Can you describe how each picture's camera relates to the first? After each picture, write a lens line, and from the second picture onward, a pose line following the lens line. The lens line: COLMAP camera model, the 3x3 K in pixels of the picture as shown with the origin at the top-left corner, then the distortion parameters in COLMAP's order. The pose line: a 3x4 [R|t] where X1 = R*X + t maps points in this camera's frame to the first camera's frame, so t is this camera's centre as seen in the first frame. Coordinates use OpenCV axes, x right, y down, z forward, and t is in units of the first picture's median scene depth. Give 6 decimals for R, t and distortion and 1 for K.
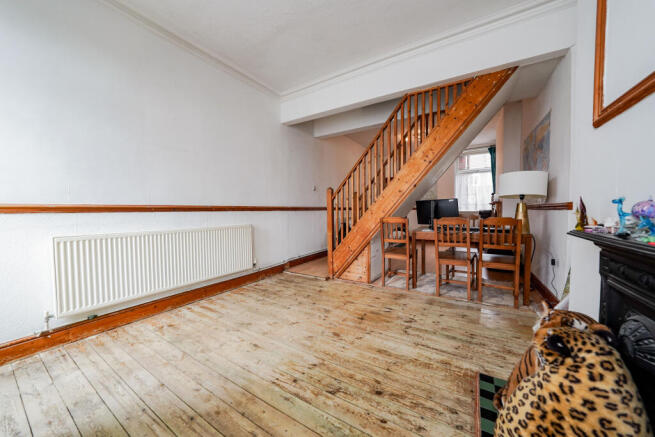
lens RADIAL K [[235.7, 0, 323.8], [0, 235.7, 219.5], [0, 0, 1]] dist [-0.015891, 0.000540]
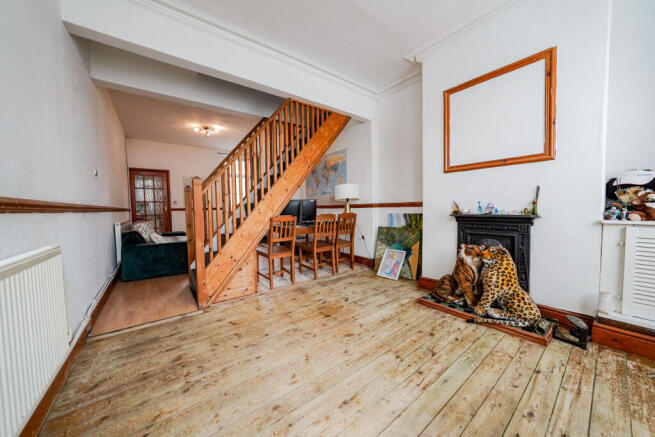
lens RADIAL K [[235.7, 0, 323.8], [0, 235.7, 219.5], [0, 0, 1]] dist [-0.015891, 0.000540]
pose [[0.321920, -0.040587, 0.945897, -0.783969], [0.049313, 0.998443, 0.026059, -0.014596], [-0.945482, 0.038256, 0.323420, 0.686529]]
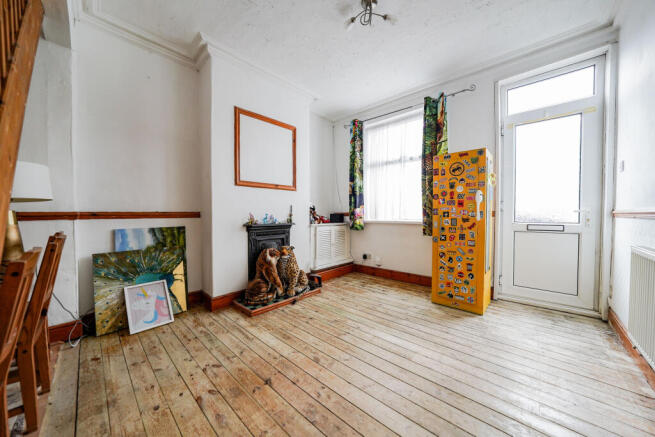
lens RADIAL K [[227.2, 0, 337.8], [0, 227.2, 216.8], [0, 0, 1]] dist [0.000312, 0.000095]
pose [[-0.991125, 0.009685, 0.132583, -0.128156], [0.016892, 0.998434, 0.053338, -0.079821], [-0.131858, 0.055104, -0.989736, 1.614206]]
